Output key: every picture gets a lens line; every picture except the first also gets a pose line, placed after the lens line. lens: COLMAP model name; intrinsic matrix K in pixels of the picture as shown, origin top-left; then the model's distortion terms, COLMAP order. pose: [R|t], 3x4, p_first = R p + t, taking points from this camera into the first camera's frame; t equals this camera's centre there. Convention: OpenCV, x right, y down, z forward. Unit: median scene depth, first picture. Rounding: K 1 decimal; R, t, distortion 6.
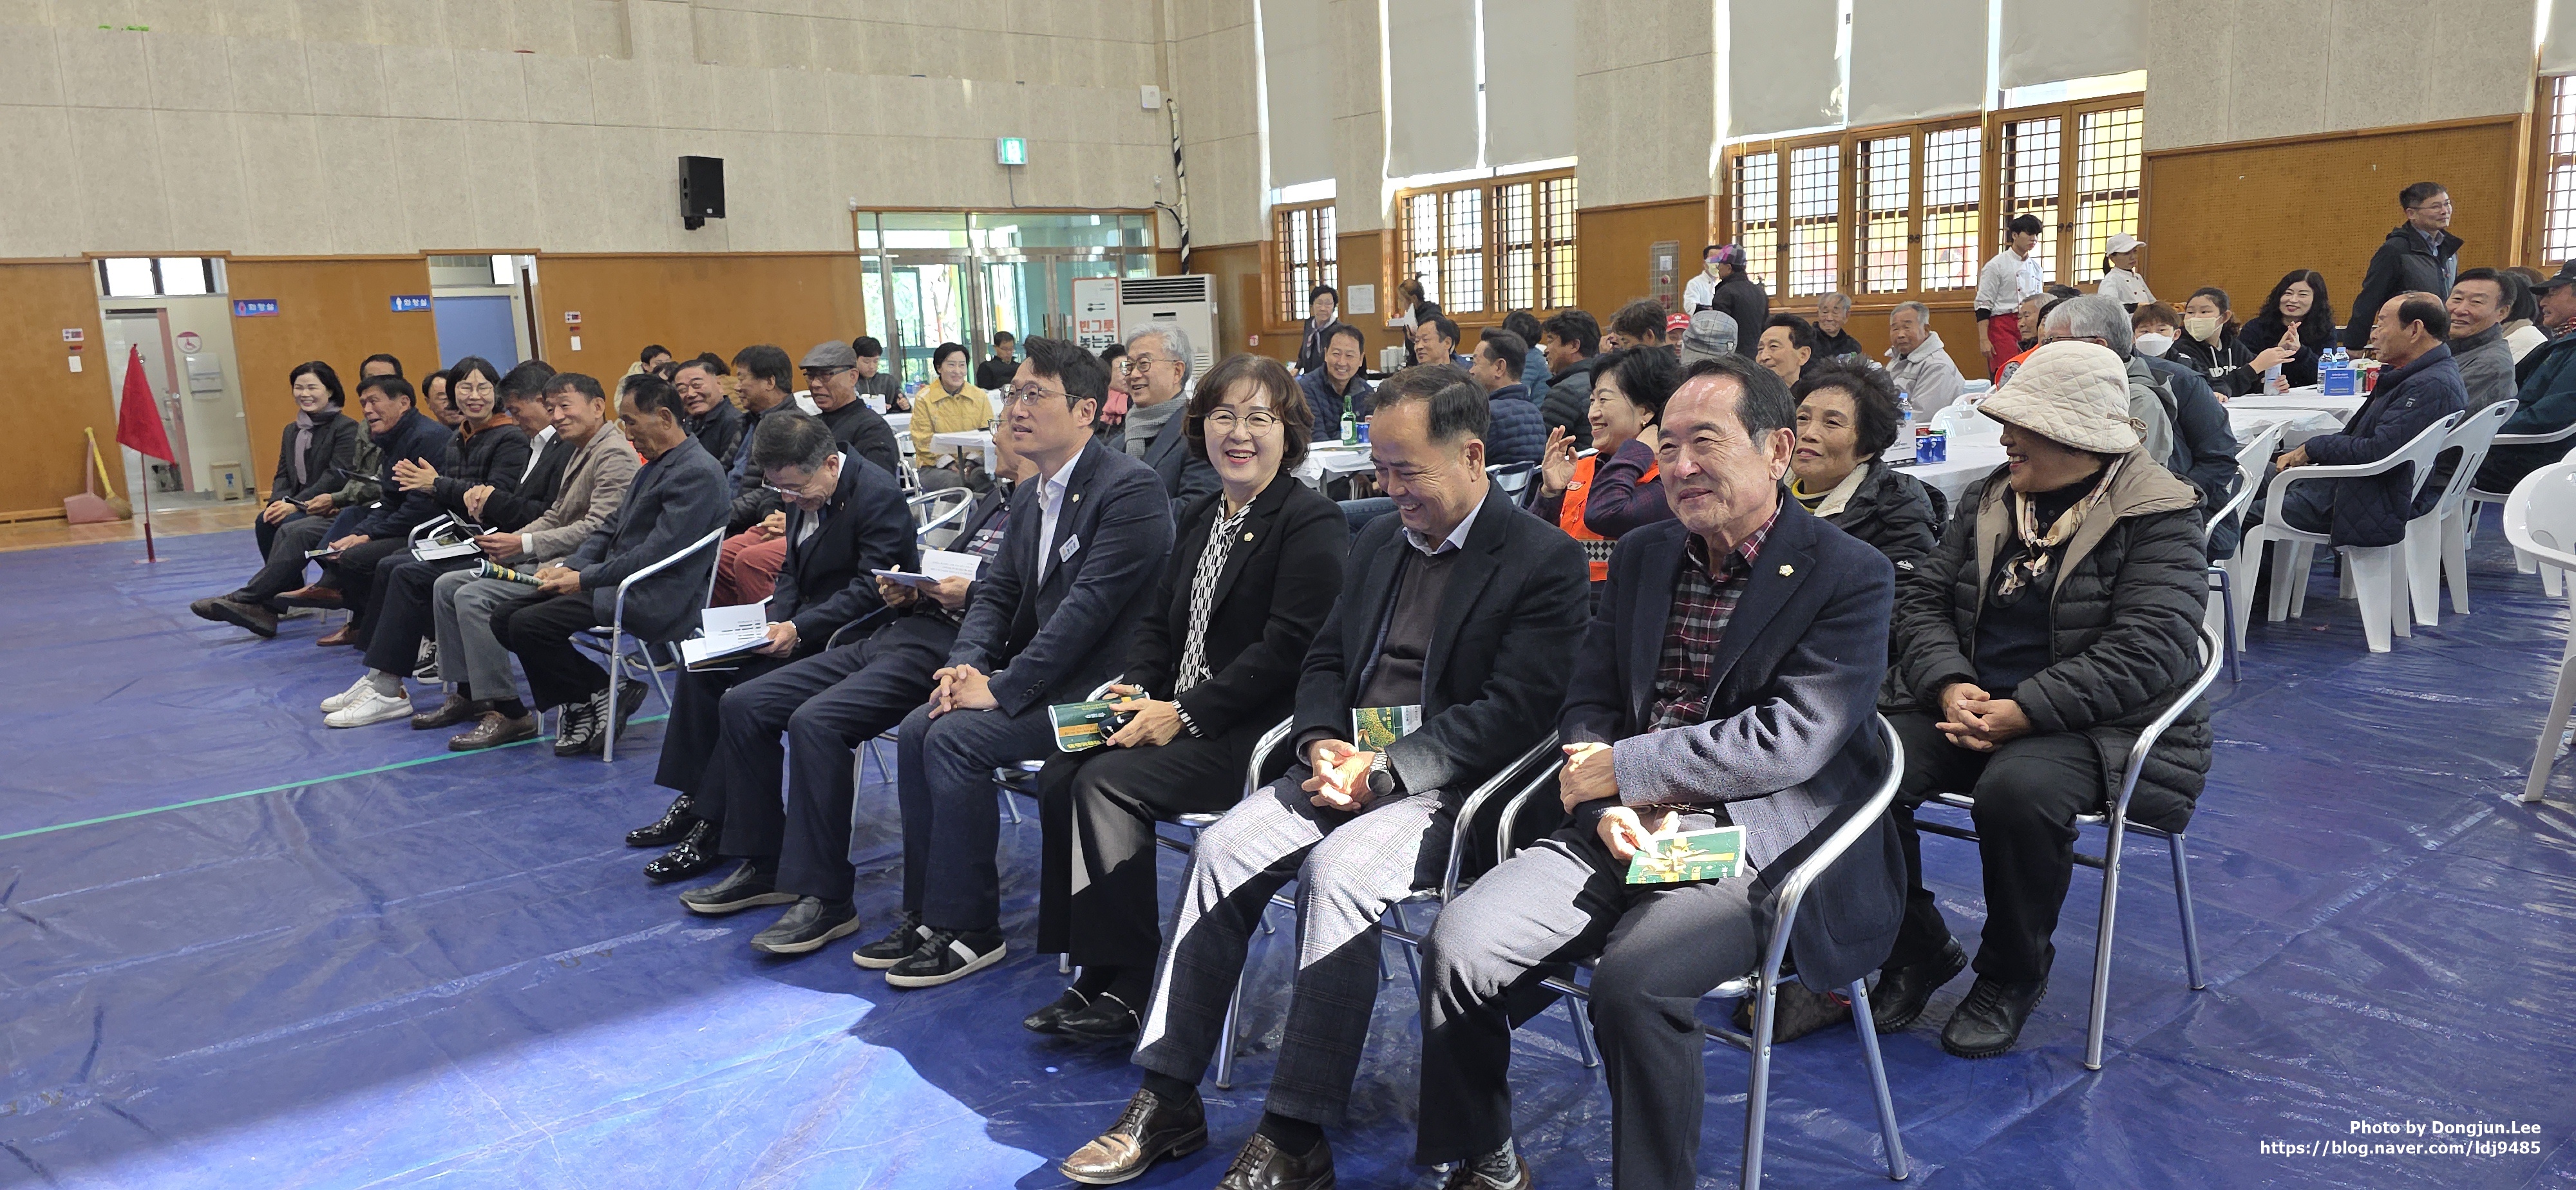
lens RADIAL K [[1724.8, 0, 1270.2], [0, 1724.8, 633.6], [0, 0, 1]] dist [0.061061, -0.057713]
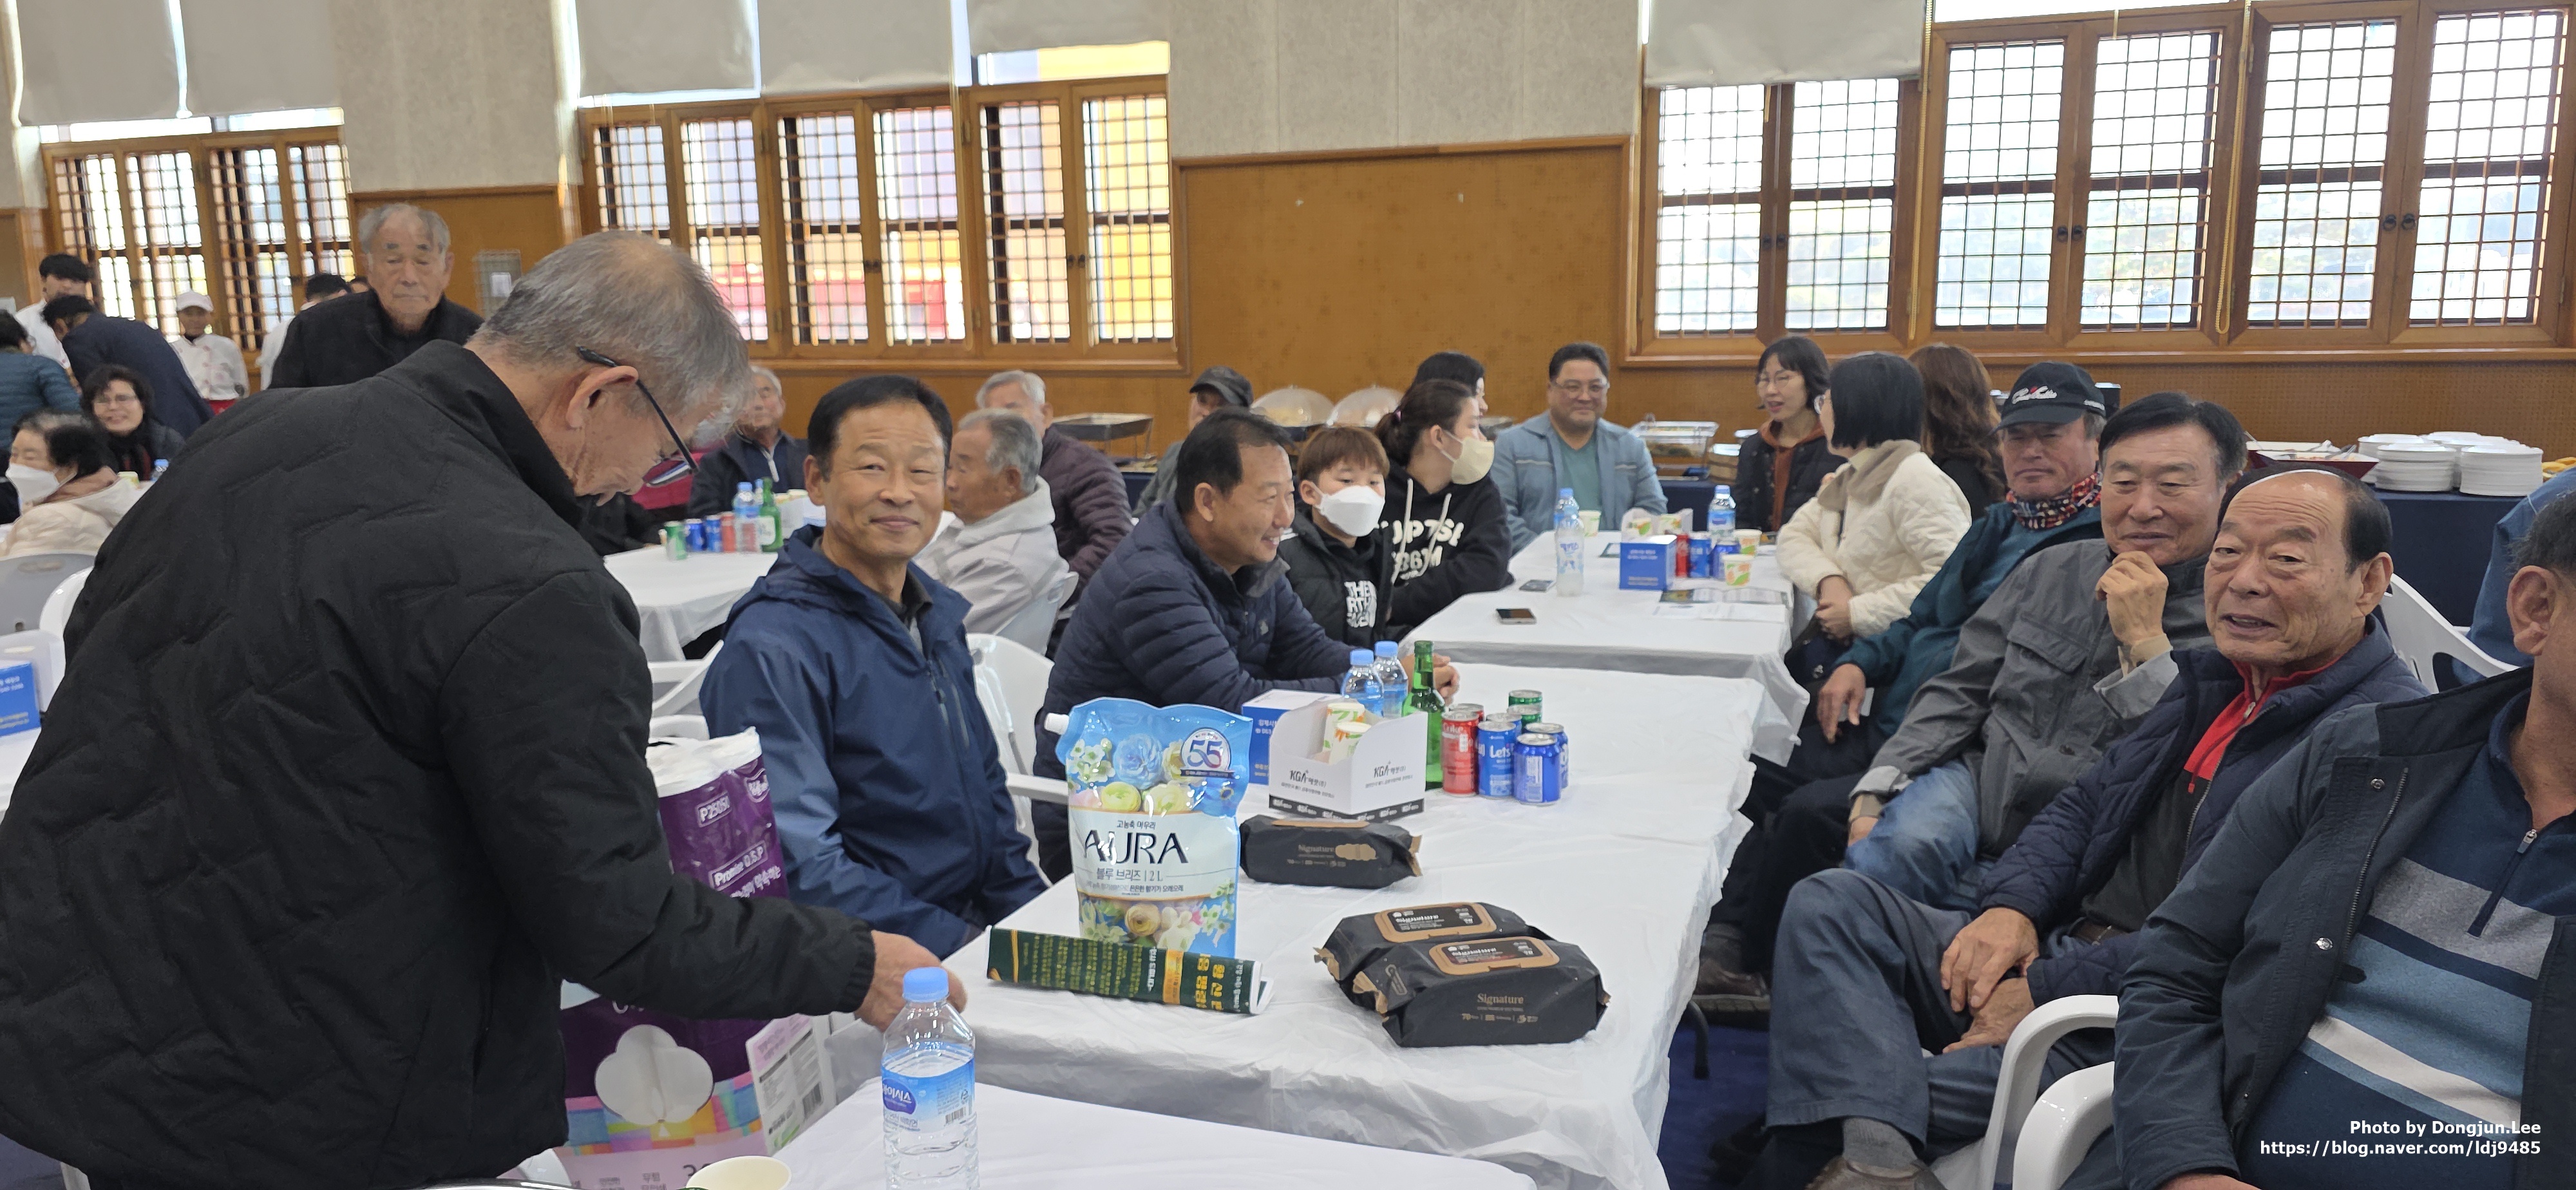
lens RADIAL K [[1724.8, 0, 1244.7], [0, 1724.8, 605.7], [0, 0, 1]] dist [0.061061, -0.057713]
pose [[0.851371, -0.065724, 0.520431, 0.116503], [0.077892, 0.996961, -0.001518, -0.072296], [-0.518749, 0.041829, 0.853902, 0.308997]]
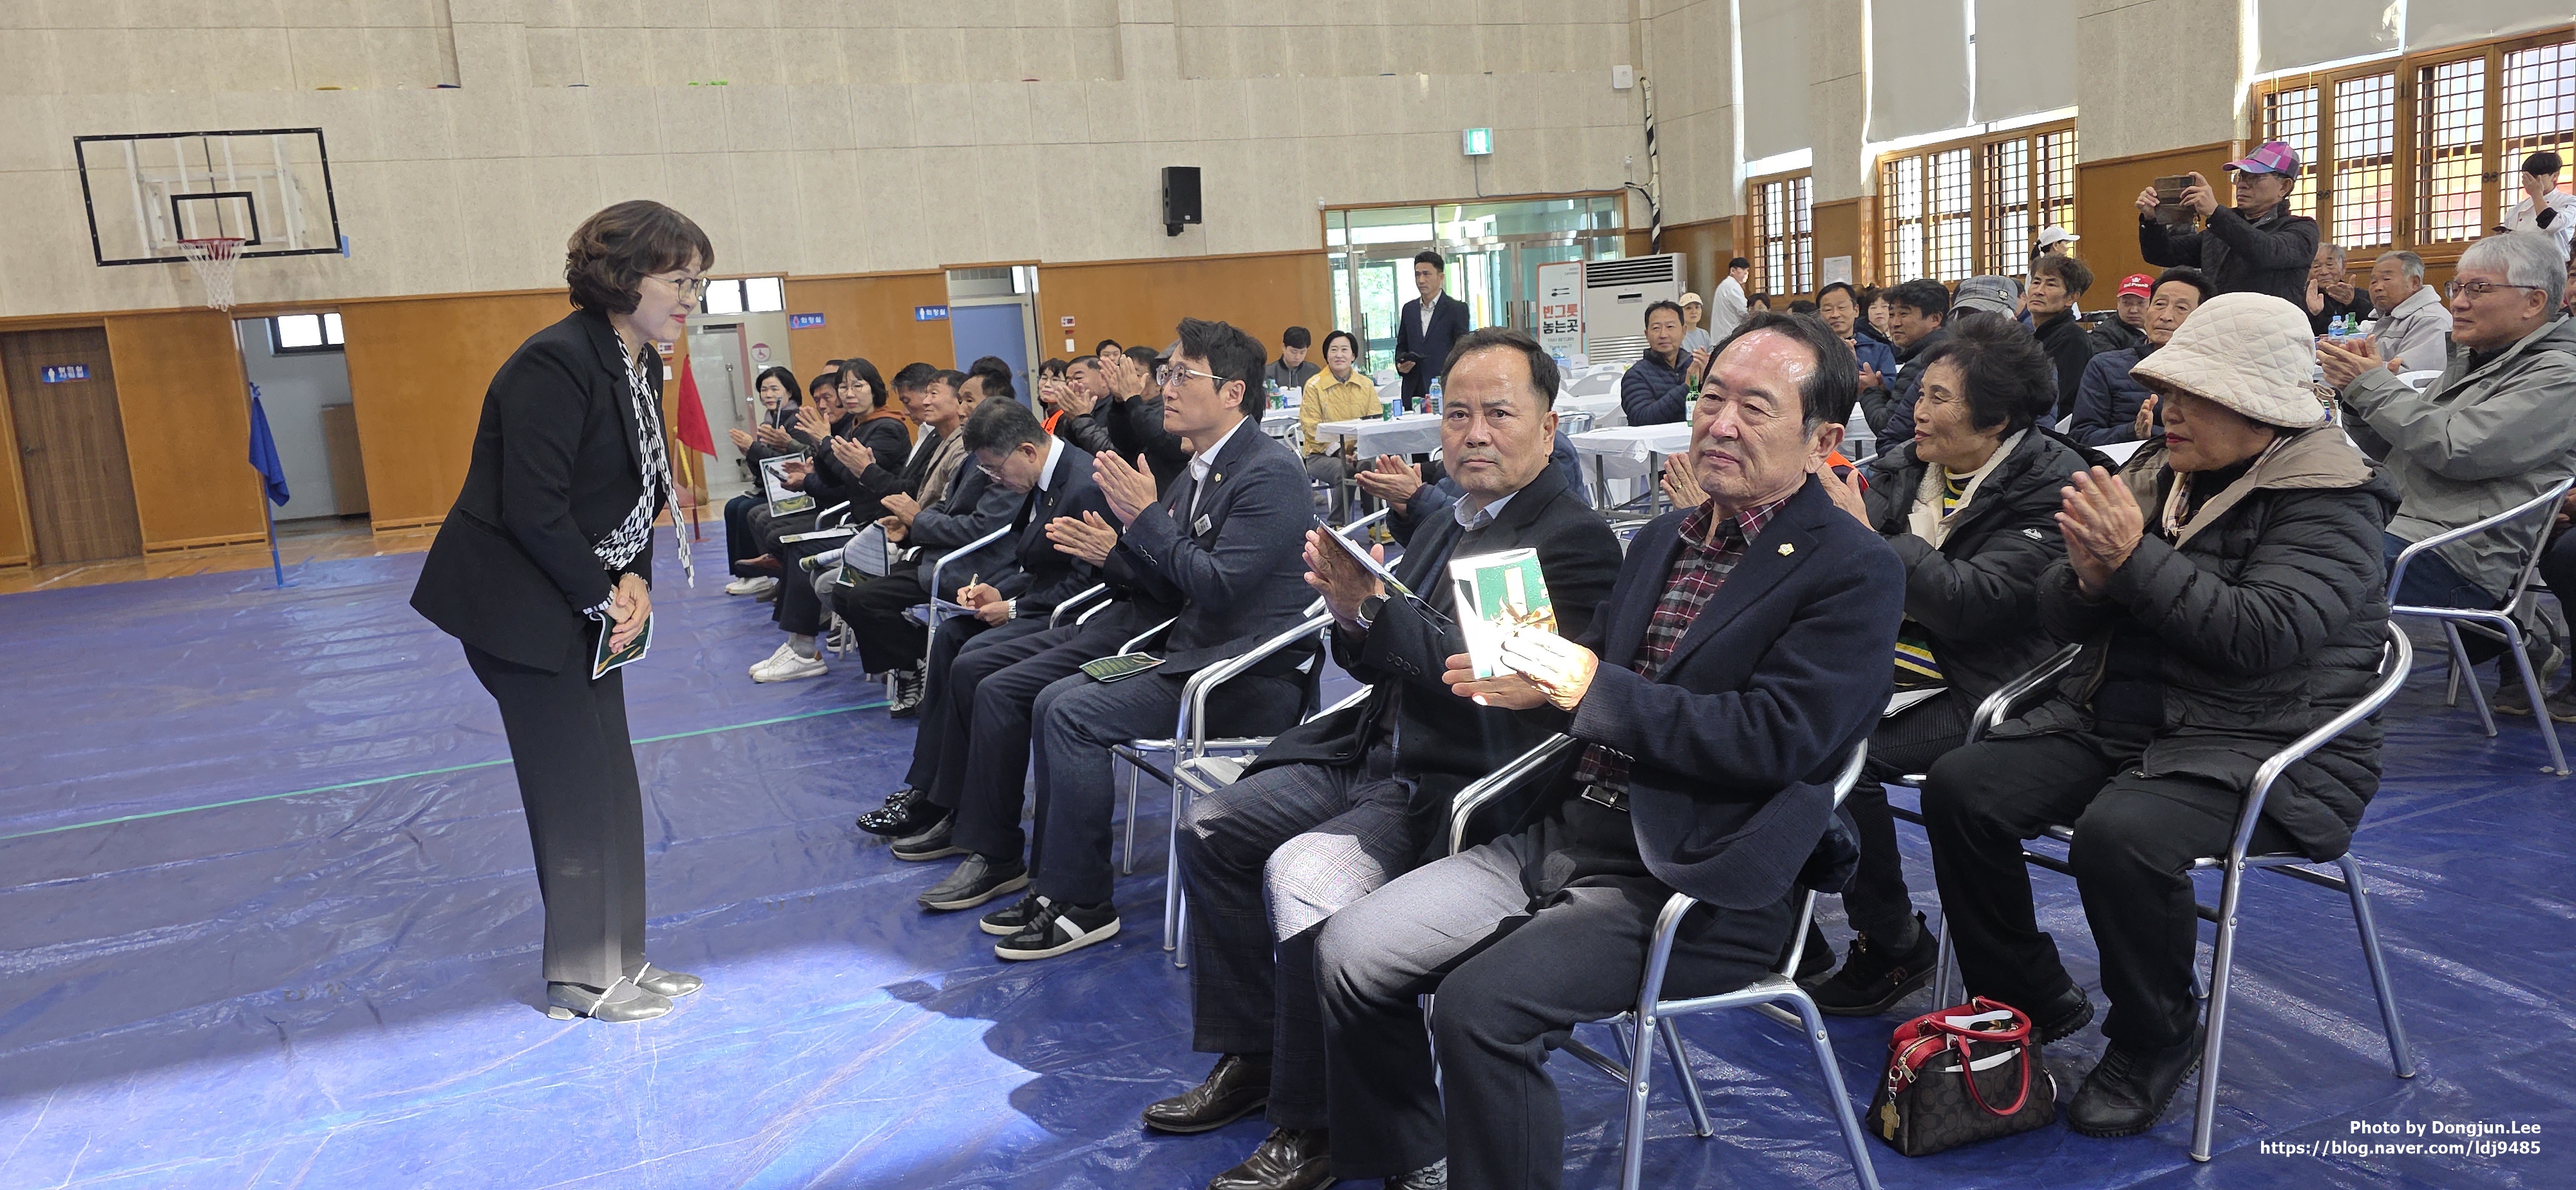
lens RADIAL K [[1724.8, 0, 1284.6], [0, 1724.8, 590.4], [0, 0, 1]] dist [0.061061, -0.057713]
pose [[0.955838, 0.015721, -0.293473, 0.053387], [-0.020839, 0.999680, -0.014321, -0.000230], [0.293154, 0.019805, 0.955860, 0.010732]]
